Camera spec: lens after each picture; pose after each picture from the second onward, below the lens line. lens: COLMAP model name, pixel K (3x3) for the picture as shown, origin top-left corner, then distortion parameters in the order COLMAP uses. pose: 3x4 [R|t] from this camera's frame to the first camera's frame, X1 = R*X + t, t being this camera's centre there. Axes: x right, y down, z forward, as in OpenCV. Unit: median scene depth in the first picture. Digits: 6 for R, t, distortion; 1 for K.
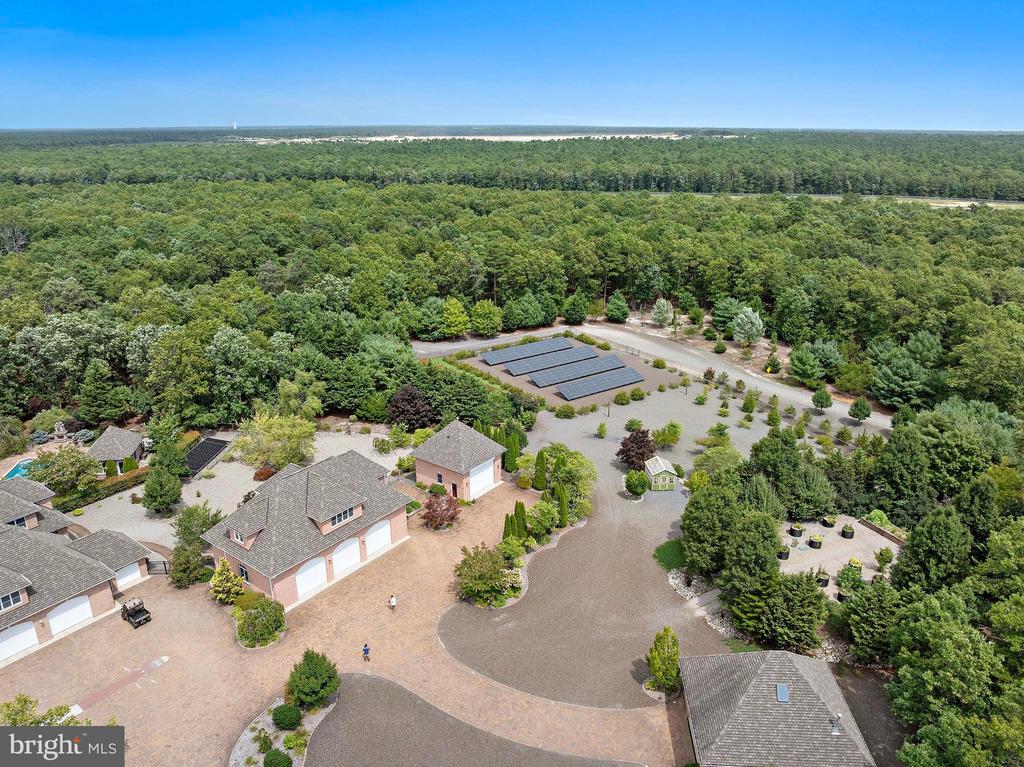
lens RADIAL K [[749.0, 0, 514.5], [0, 749.0, 381.7], [0, 0, 1]] dist [-0.009606, -0.006399]
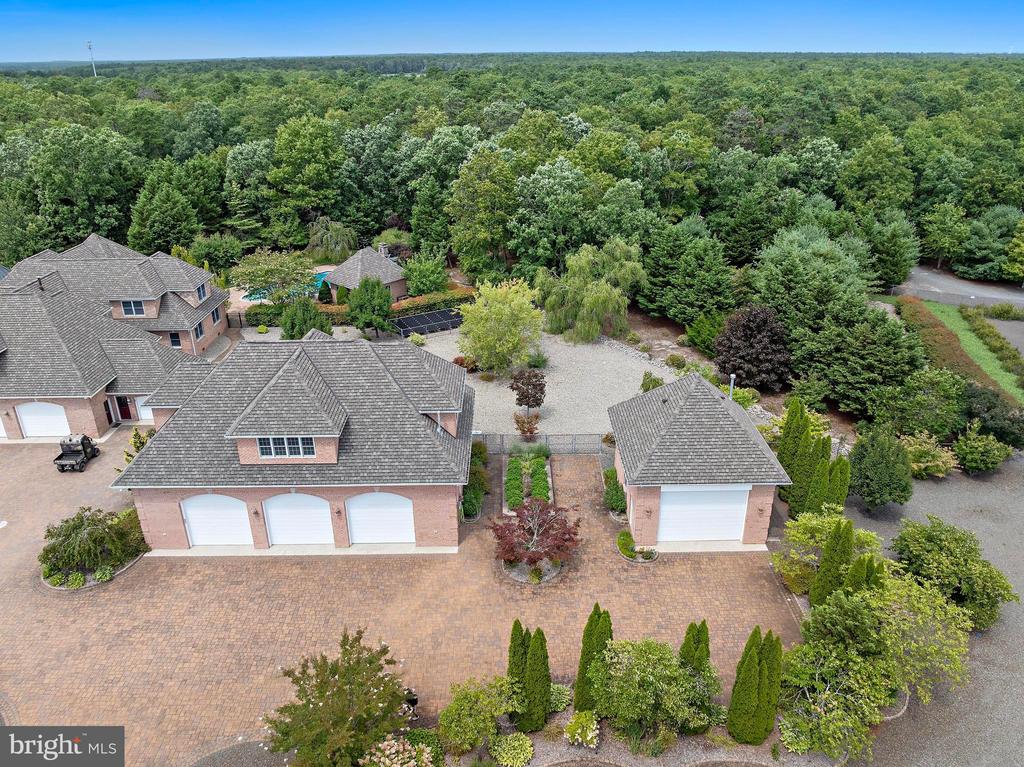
lens RADIAL K [[749.0, 0, 514.5], [0, 749.0, 381.7], [0, 0, 1]] dist [-0.009606, -0.006399]
pose [[0.621415, 0.322707, -0.713935, 0.145711], [-0.261215, 0.944433, 0.199531, -0.004151], [0.738654, 0.062499, 0.671181, 0.503827]]
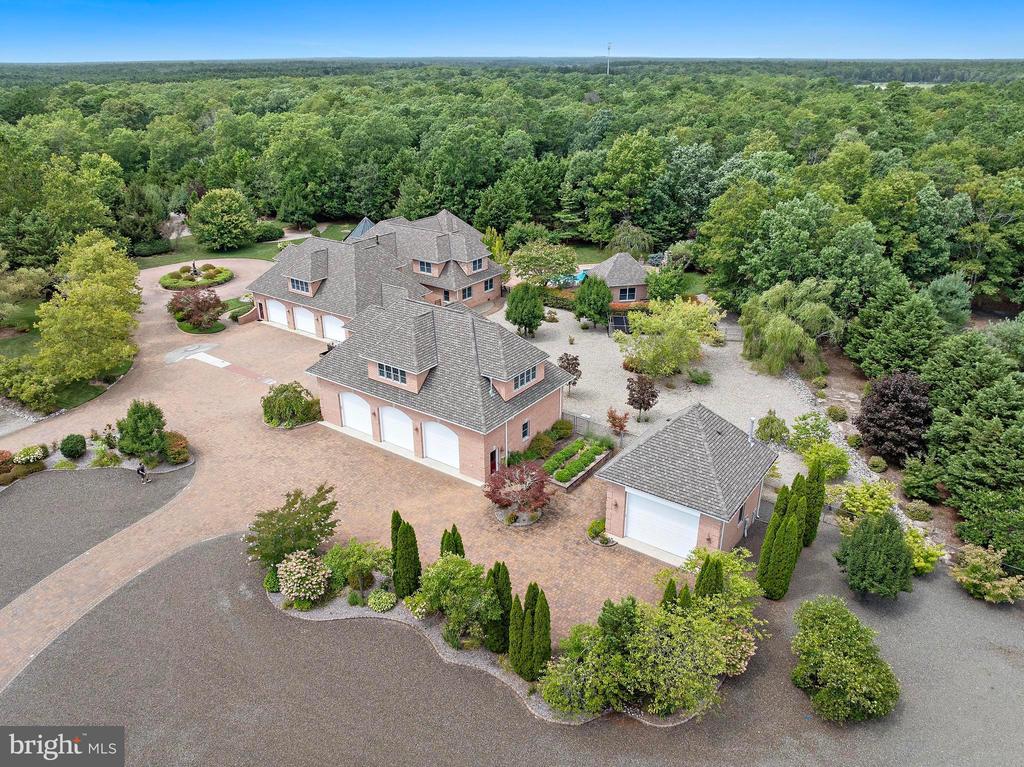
lens RADIAL K [[749.0, 0, 514.5], [0, 749.0, 381.7], [0, 0, 1]] dist [-0.009606, -0.006399]
pose [[0.034306, 0.413310, -0.909944, 0.295681], [-0.333843, 0.862920, 0.379365, -0.087702], [0.942004, 0.290764, 0.167584, 0.651850]]
